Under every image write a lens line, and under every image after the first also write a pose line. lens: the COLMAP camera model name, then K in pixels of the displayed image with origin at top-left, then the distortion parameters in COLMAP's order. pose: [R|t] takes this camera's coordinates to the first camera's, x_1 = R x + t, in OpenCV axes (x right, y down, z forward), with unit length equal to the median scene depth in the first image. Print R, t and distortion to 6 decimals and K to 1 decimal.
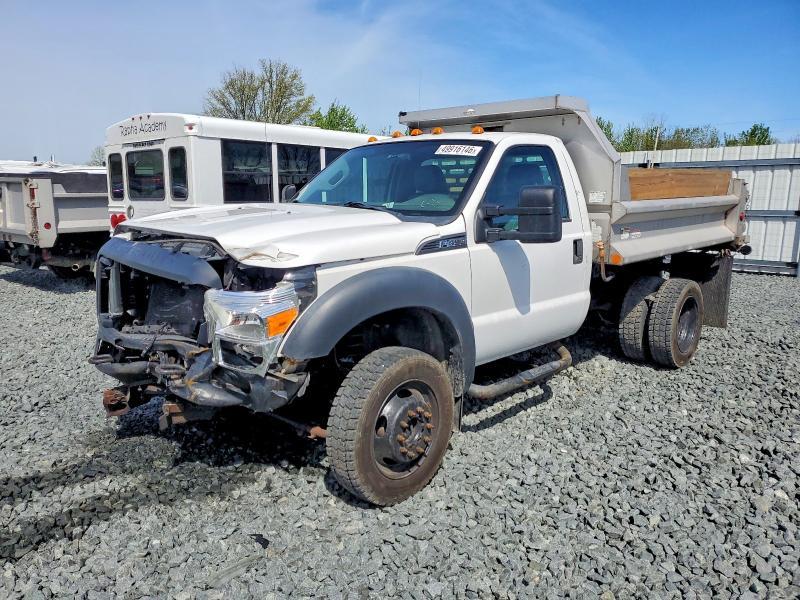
lens RADIAL K [[599.0, 0, 400.0], [0, 599.0, 300.0], [0, 0, 1]] dist [0.015477, 0.004464]
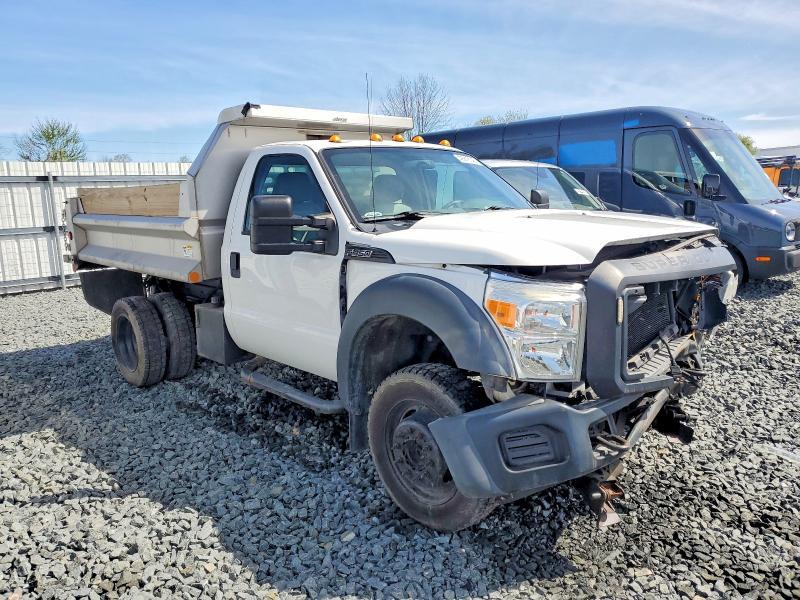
lens RADIAL K [[599.0, 0, 400.0], [0, 599.0, 300.0], [0, 0, 1]] dist [0.015477, 0.004464]
pose [[0.063638, -0.175905, 0.982348, -0.385711], [0.210456, 0.964572, 0.159088, -0.072095], [-0.975530, 0.196617, 0.098404, 0.378852]]
